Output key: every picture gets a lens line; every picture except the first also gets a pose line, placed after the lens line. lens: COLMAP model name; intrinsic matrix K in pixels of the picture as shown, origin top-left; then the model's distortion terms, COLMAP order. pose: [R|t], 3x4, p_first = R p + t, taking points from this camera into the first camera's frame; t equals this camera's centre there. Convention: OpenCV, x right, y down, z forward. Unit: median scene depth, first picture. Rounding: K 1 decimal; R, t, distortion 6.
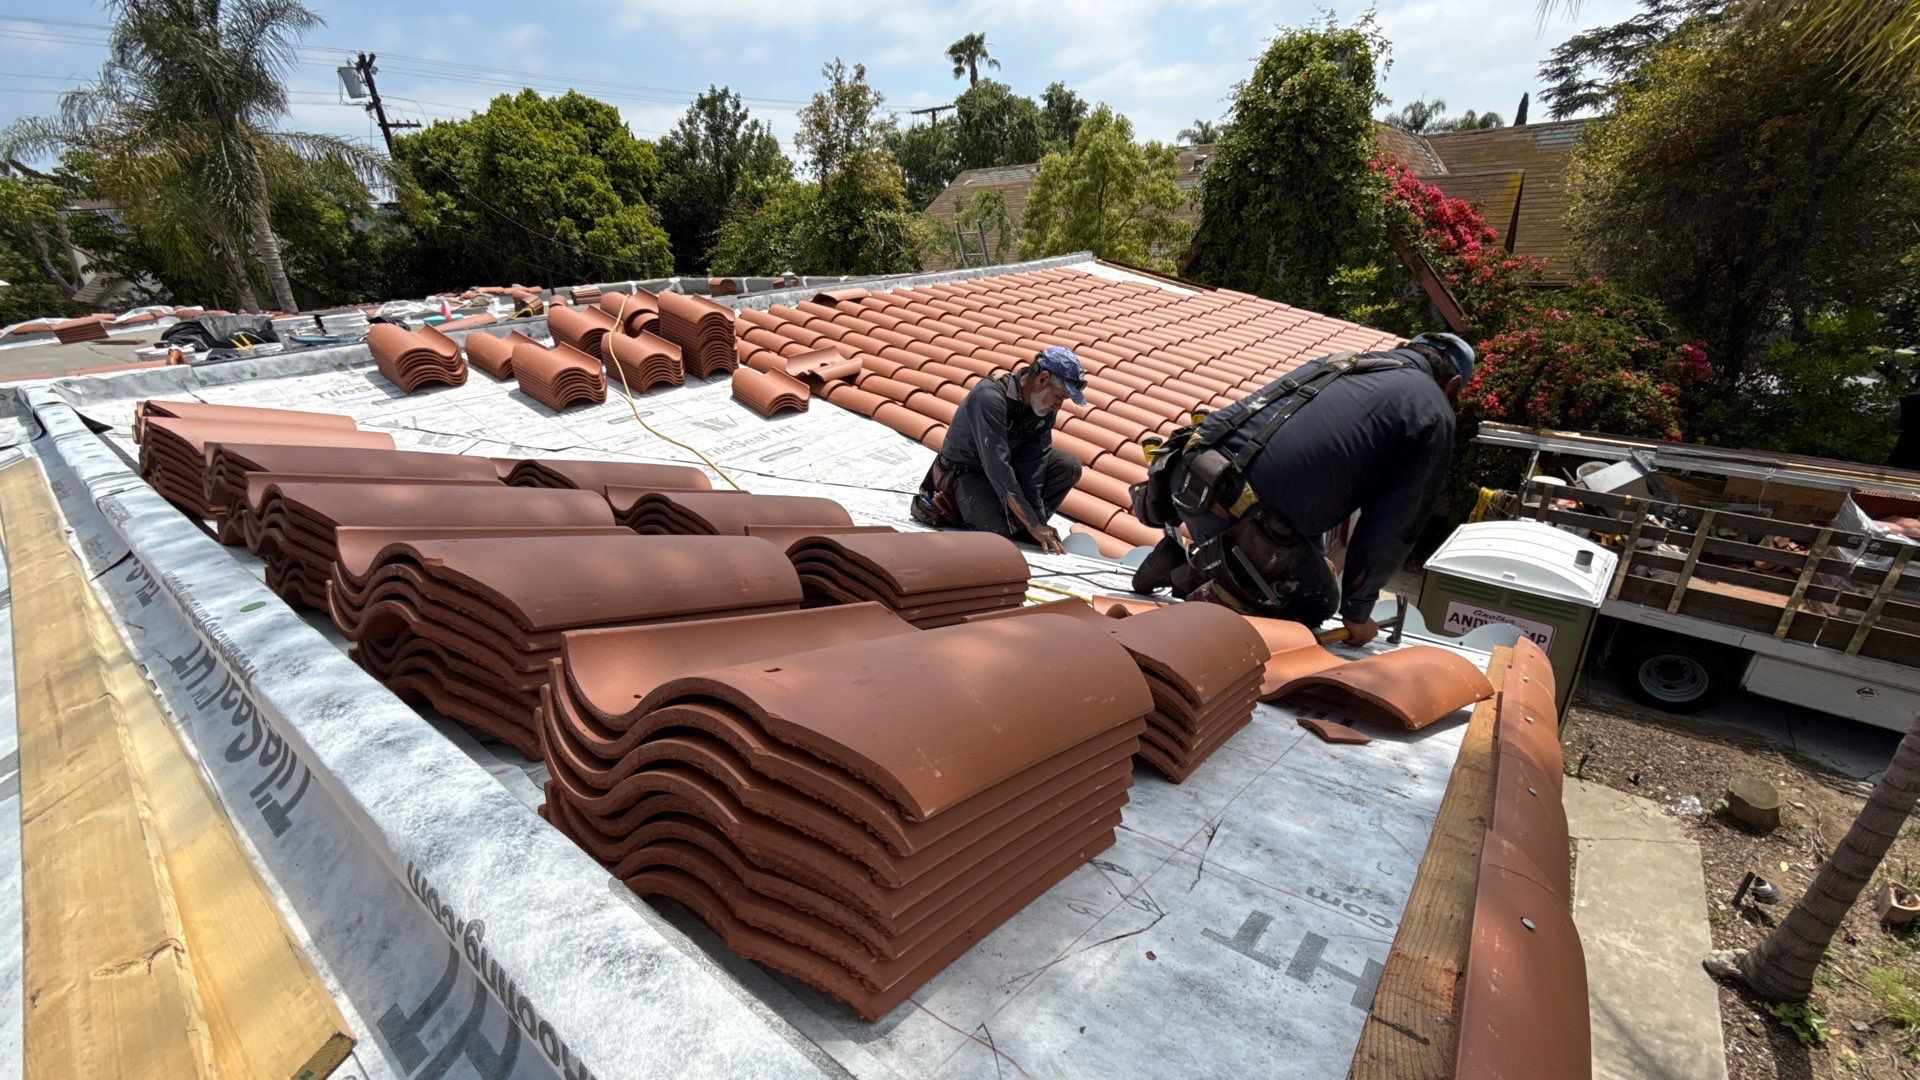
lens RADIAL K [[766.0, 0, 956.4], [0, 766.0, 538.2], [0, 0, 1]] dist [0.000861, -0.000327]
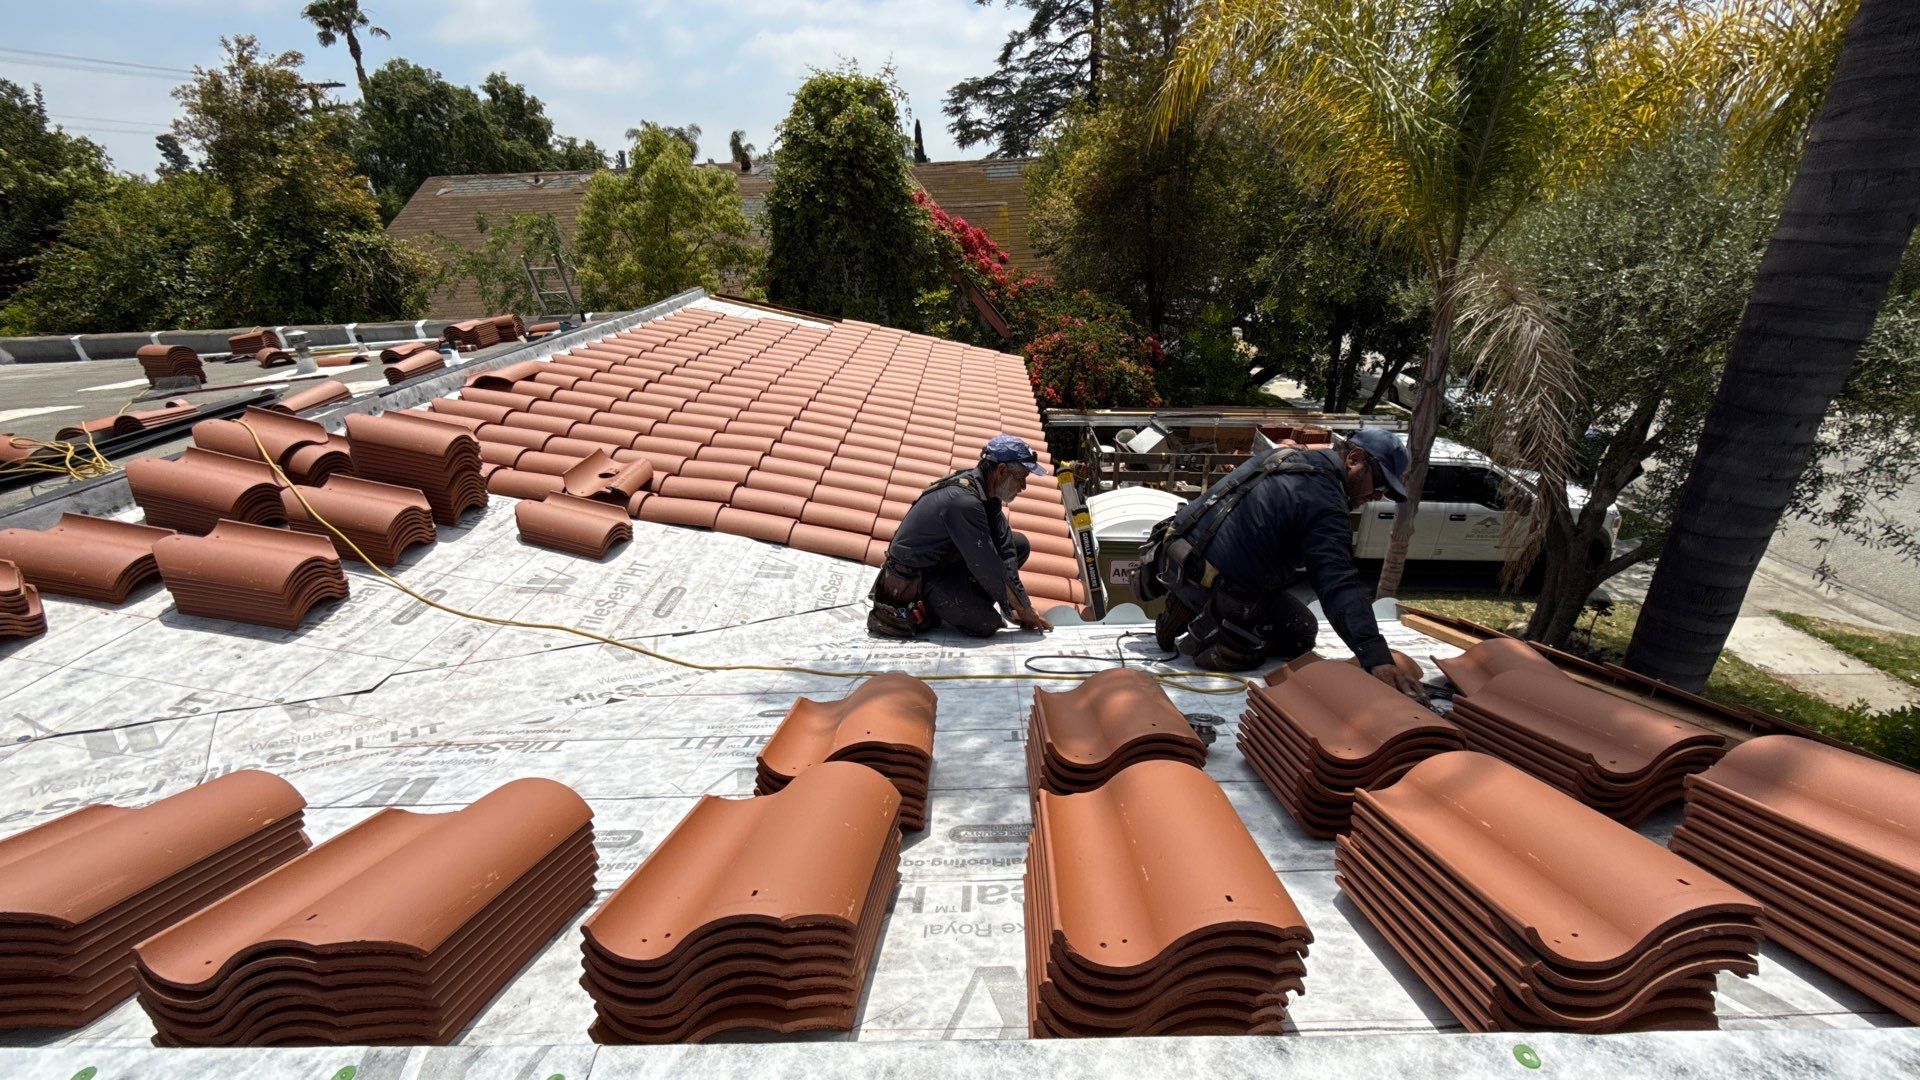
lens RADIAL K [[766.0, 0, 956.4], [0, 766.0, 538.2], [0, 0, 1]] dist [0.000861, -0.000327]
pose [[0.804301, -0.223230, 0.550698, -0.094930], [0.223178, 0.972388, 0.068212, -0.037042], [-0.550719, 0.068041, 0.831913, 0.030717]]
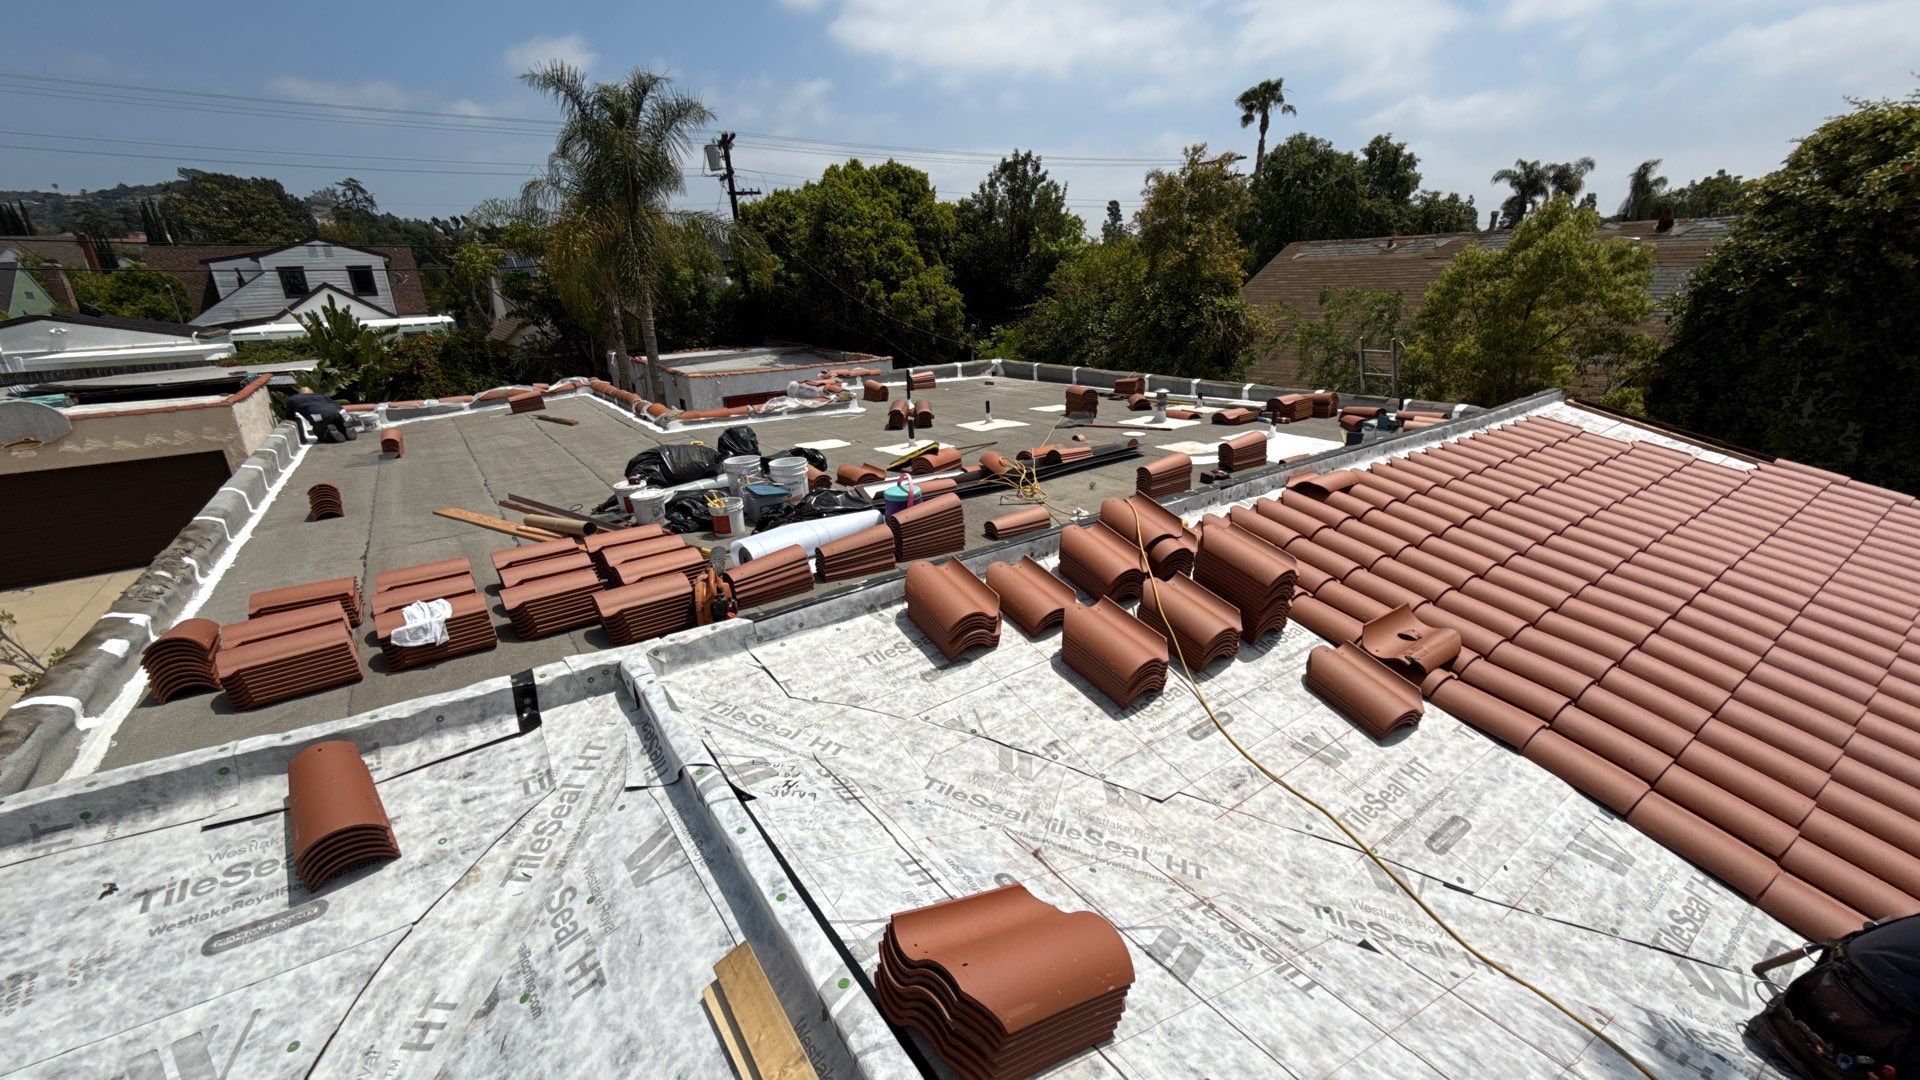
lens RADIAL K [[766.0, 0, 956.4], [0, 766.0, 538.2], [0, 0, 1]] dist [0.000861, -0.000327]
pose [[0.957678, 0.110270, -0.265883, -0.114964], [-0.121354, 0.992280, -0.025574, -0.070120], [0.261010, 0.056758, 0.963666, 0.039303]]
